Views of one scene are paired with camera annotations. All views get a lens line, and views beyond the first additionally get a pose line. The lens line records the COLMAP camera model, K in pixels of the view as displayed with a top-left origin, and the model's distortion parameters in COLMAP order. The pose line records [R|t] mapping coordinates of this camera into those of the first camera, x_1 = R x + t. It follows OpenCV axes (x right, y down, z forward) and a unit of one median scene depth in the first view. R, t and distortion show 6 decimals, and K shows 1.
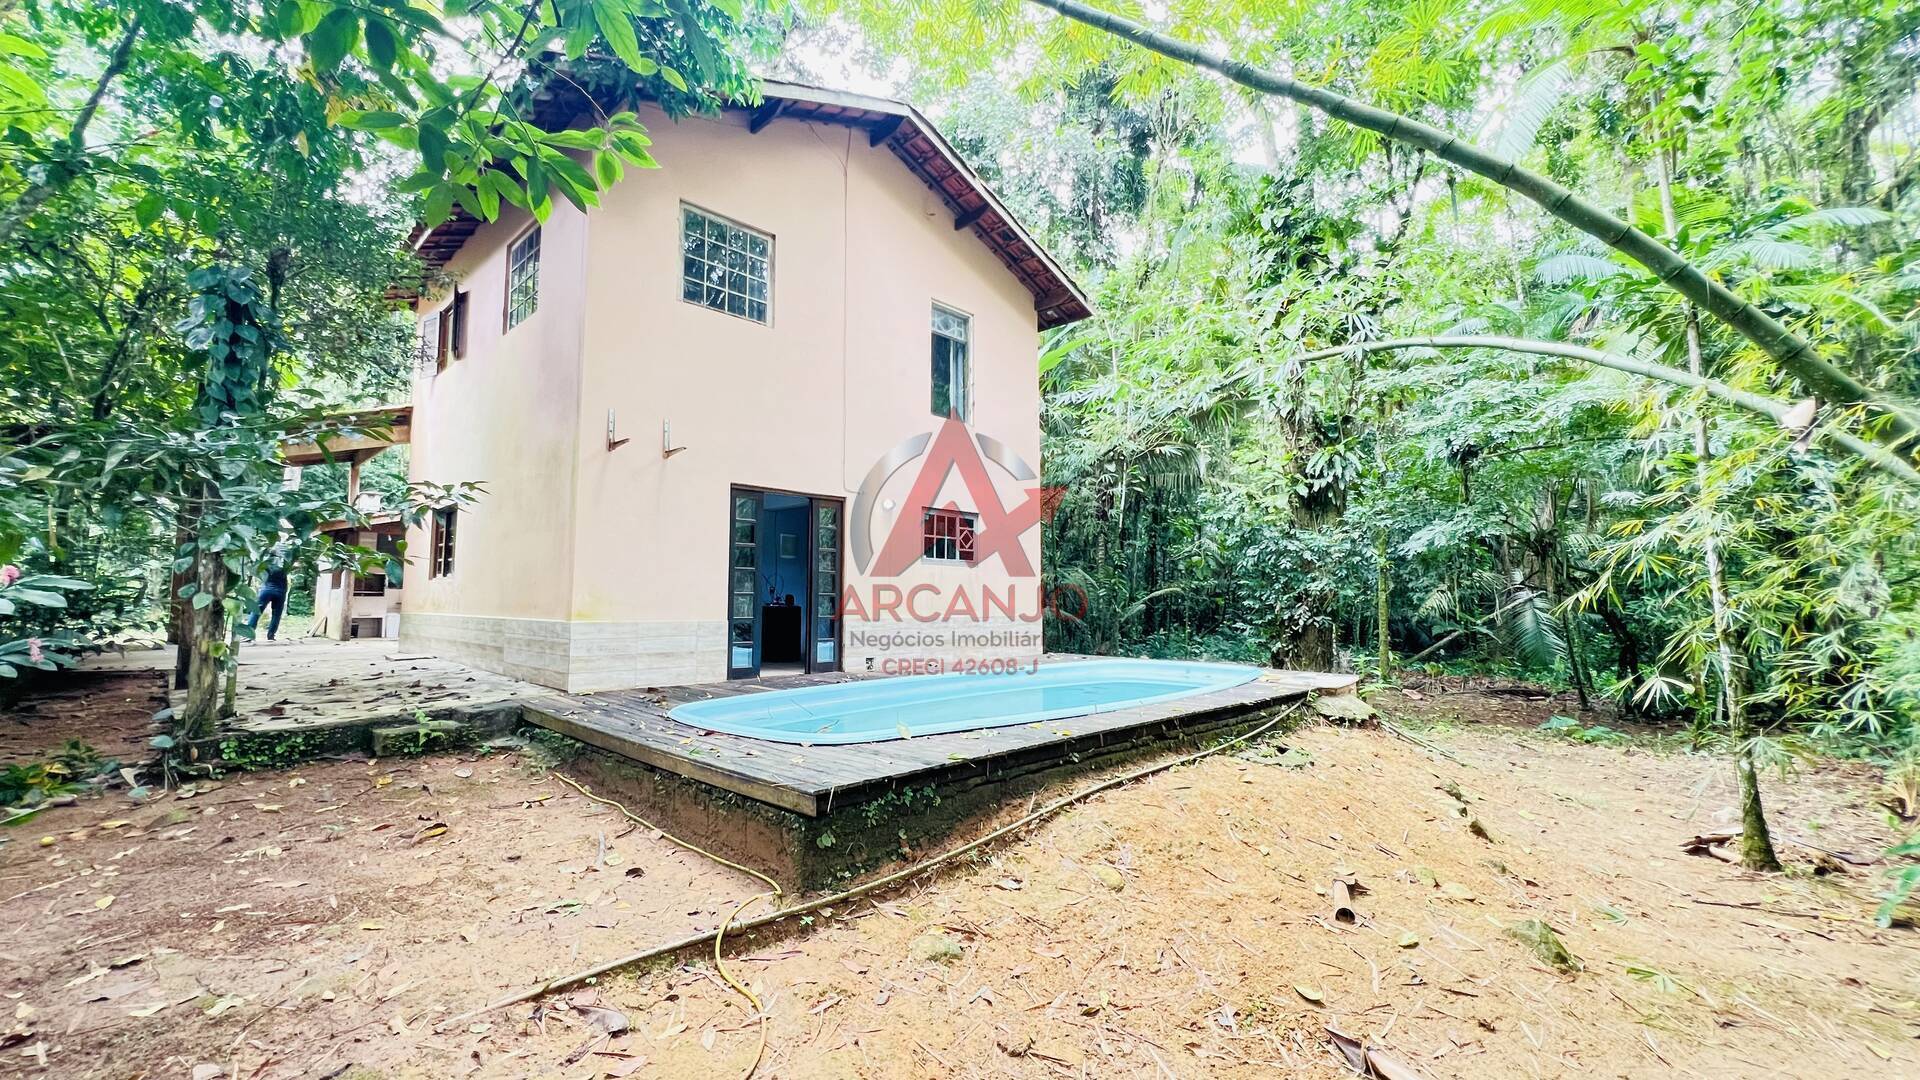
lens RADIAL K [[763.4, 0, 953.4], [0, 763.4, 541.5], [0, 0, 1]] dist [-0.003463, 0.000082]
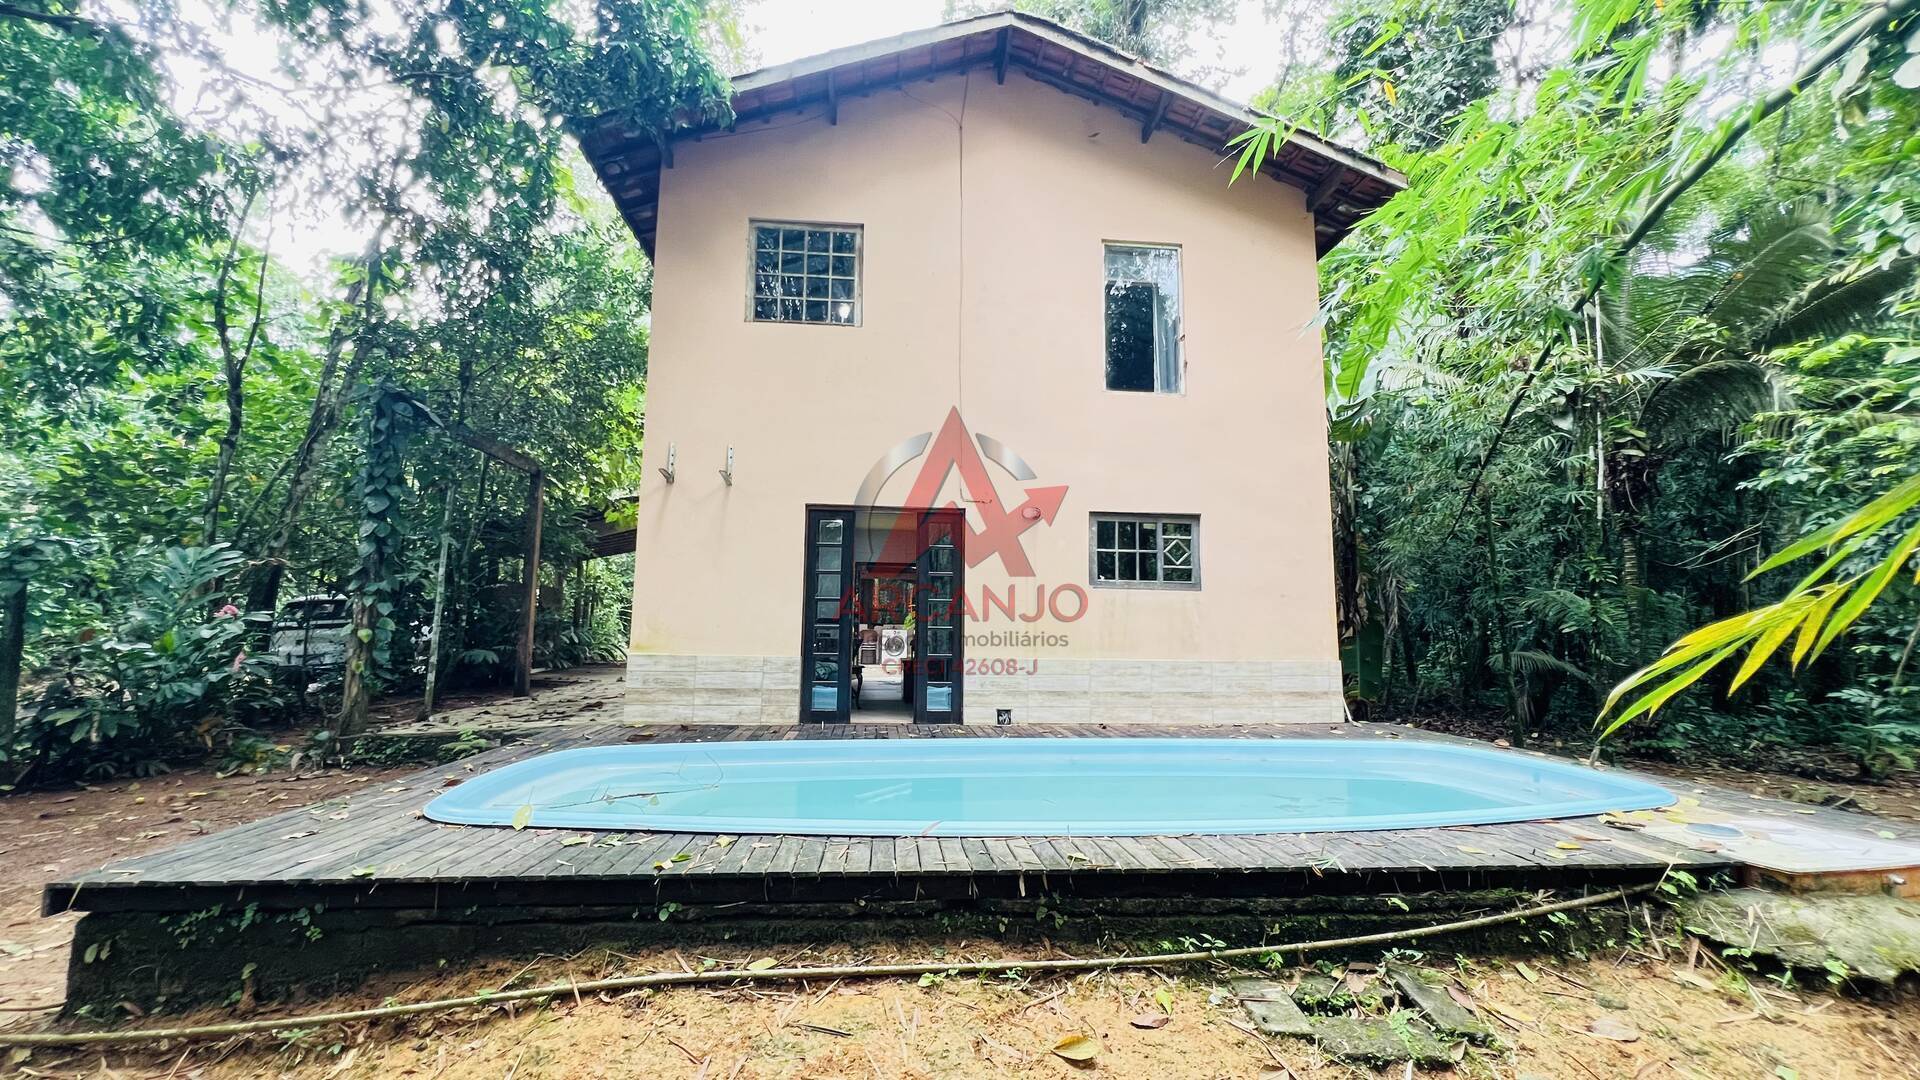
lens RADIAL K [[763.4, 0, 960.0], [0, 763.4, 541.3], [0, 0, 1]] dist [-0.003463, 0.000082]
pose [[0.763869, -0.072020, -0.641340, 0.409714], [0.040564, 0.997147, -0.063662, 0.031235], [0.644095, 0.022614, 0.764611, 0.405296]]
